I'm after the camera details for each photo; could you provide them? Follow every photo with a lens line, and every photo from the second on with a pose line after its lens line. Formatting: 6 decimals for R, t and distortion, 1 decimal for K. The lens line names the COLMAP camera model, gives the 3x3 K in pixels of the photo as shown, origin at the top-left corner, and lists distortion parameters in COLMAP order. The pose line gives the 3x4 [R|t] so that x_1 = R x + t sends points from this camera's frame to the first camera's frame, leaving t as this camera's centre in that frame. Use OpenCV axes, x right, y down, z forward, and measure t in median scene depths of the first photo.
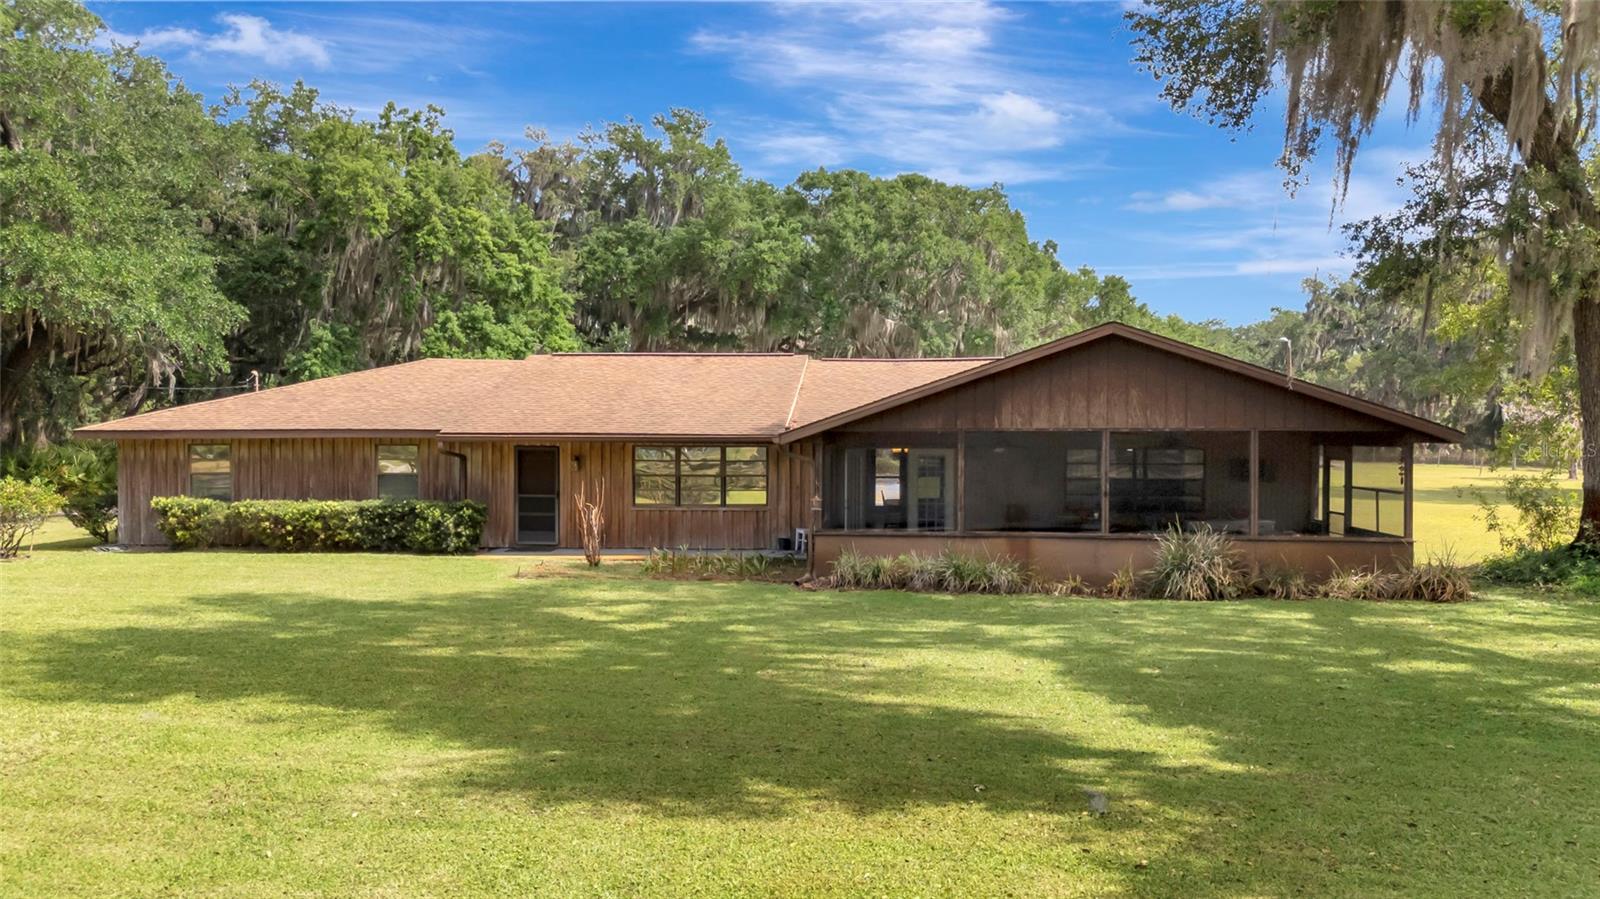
lens RADIAL K [[1148.5, 0, 800.0], [0, 1148.5, 449.5], [0, 0, 1]] dist [0.001913, -0.001825]
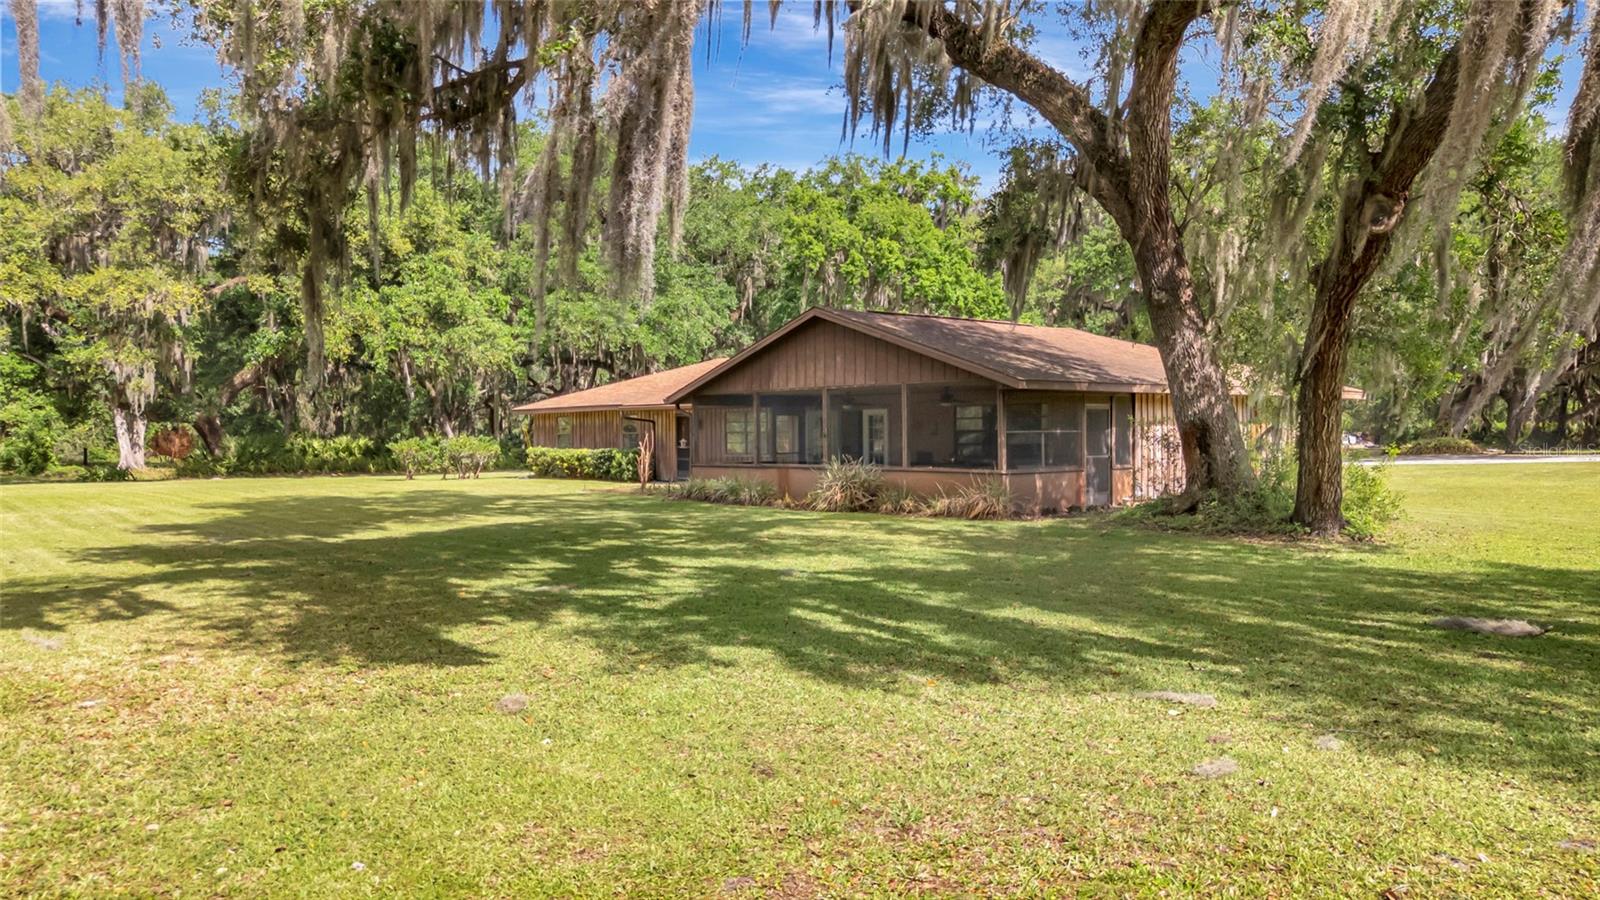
lens RADIAL K [[1148.5, 0, 800.0], [0, 1148.5, 450.0], [0, 0, 1]] dist [0.001913, -0.001825]
pose [[0.719651, -0.002067, -0.694333, 1.006514], [0.003802, 0.999992, 0.000963, 0.046630], [0.694325, -0.003333, 0.719654, 0.014622]]
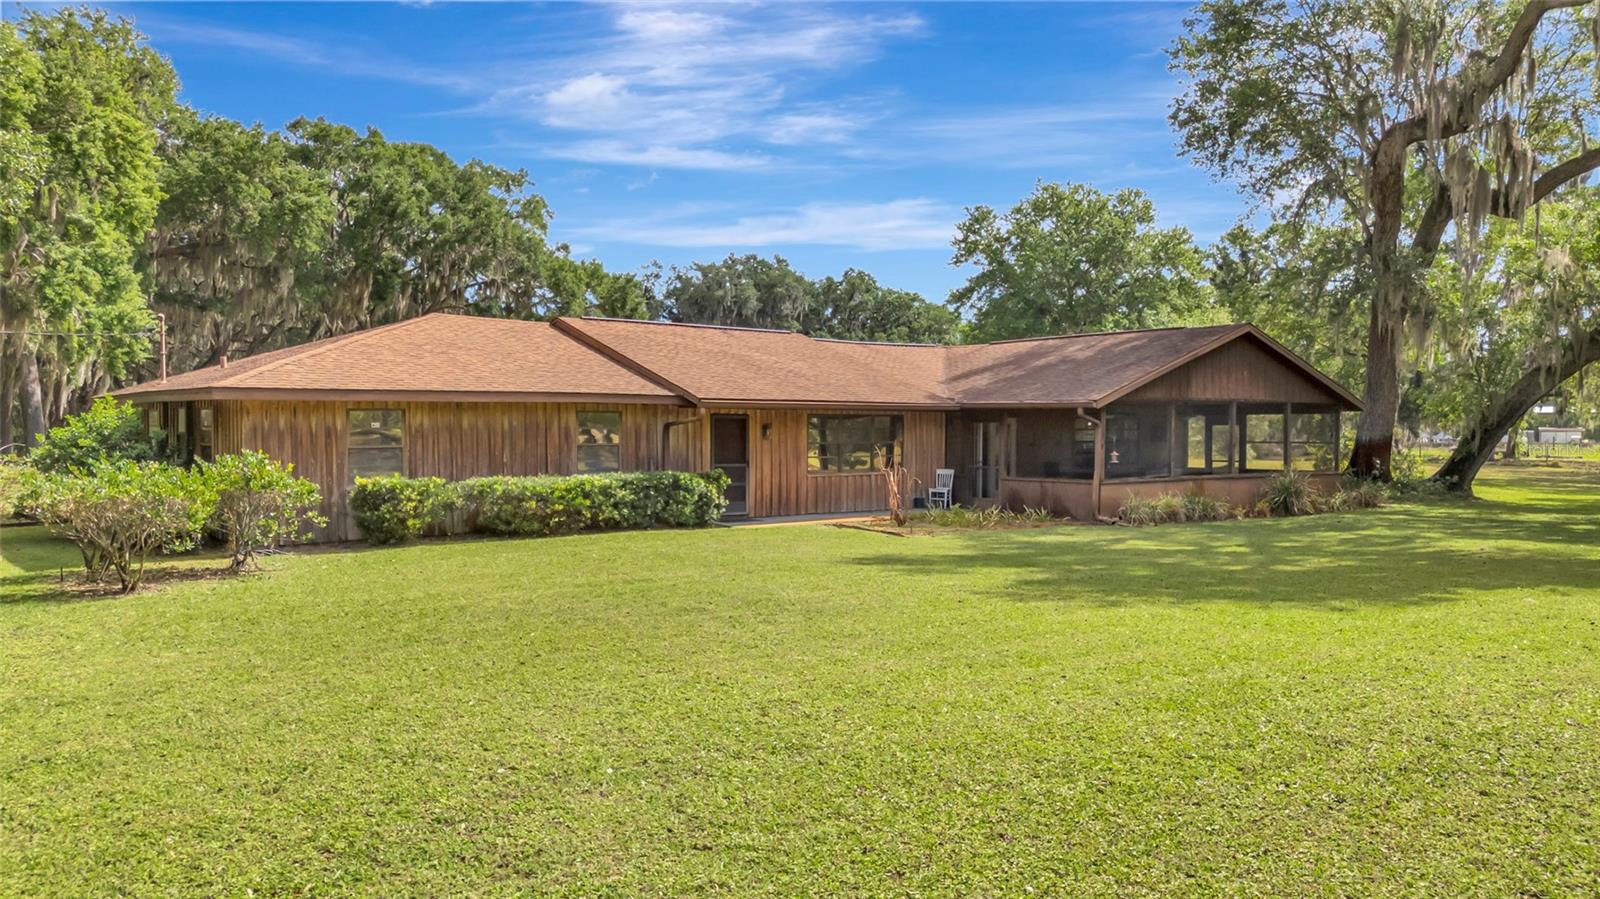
lens RADIAL K [[1148.5, 0, 800.0], [0, 1148.5, 449.5], [0, 0, 1]] dist [0.001913, -0.001825]
pose [[0.722297, -0.012830, 0.691464, -0.867945], [0.012489, 0.999907, 0.005506, 0.022850], [-0.691470, 0.004659, 0.722390, 0.257778]]
